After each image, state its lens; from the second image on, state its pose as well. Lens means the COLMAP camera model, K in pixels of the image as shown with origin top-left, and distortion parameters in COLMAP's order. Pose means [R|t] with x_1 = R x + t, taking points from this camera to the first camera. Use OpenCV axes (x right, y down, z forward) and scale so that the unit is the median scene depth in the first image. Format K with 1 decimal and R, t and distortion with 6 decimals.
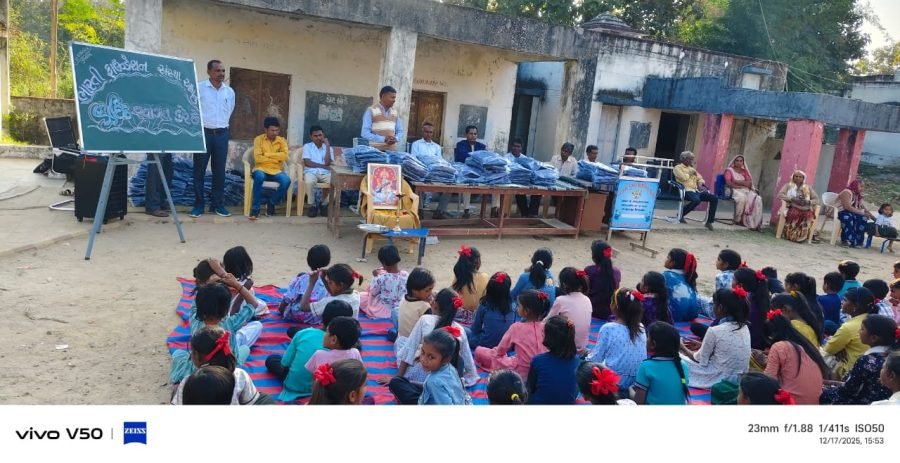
lens RADIAL K [[604.7, 0, 464.7], [0, 604.7, 199.4], [0, 0, 1]] dist [0.037338, -0.045071]
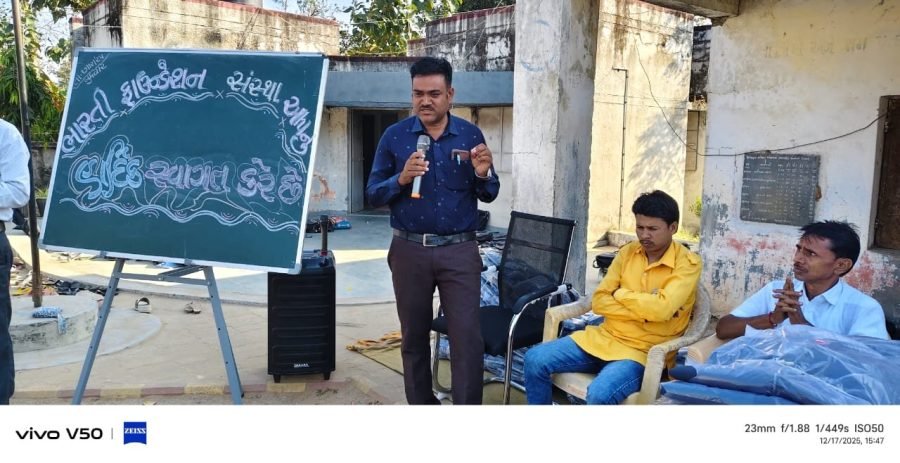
lens RADIAL K [[616.1, 0, 444.0], [0, 616.1, 195.2], [0, 0, 1]] dist [0.025288, -0.003091]
pose [[0.257491, -0.005251, -0.966266, -0.007396], [-0.145759, 0.988332, -0.044213, -0.072273], [0.955224, 0.152226, 0.253722, 0.573241]]
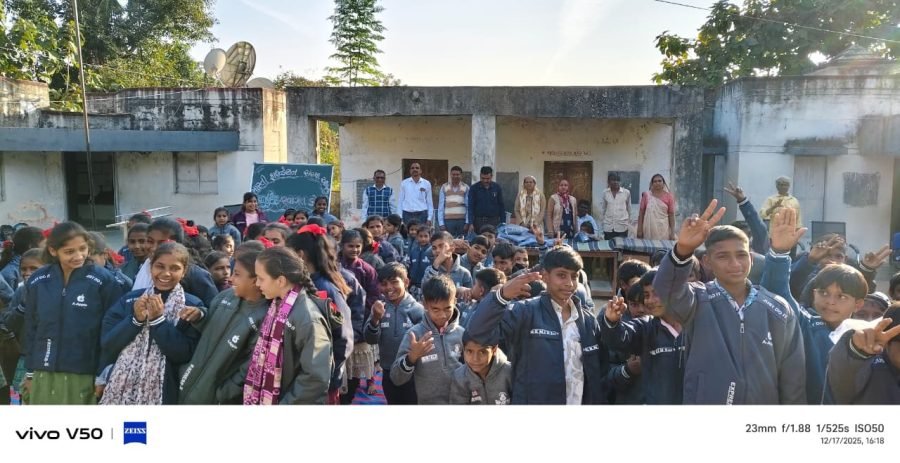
lens RADIAL K [[604.7, 0, 456.9], [0, 604.7, 202.0], [0, 0, 1]] dist [0.037338, -0.045071]
pose [[0.822217, -0.054285, -0.566580, 0.432215], [-0.012993, 0.993392, -0.114034, 0.016689], [0.569026, 0.101122, 0.816078, 0.034730]]
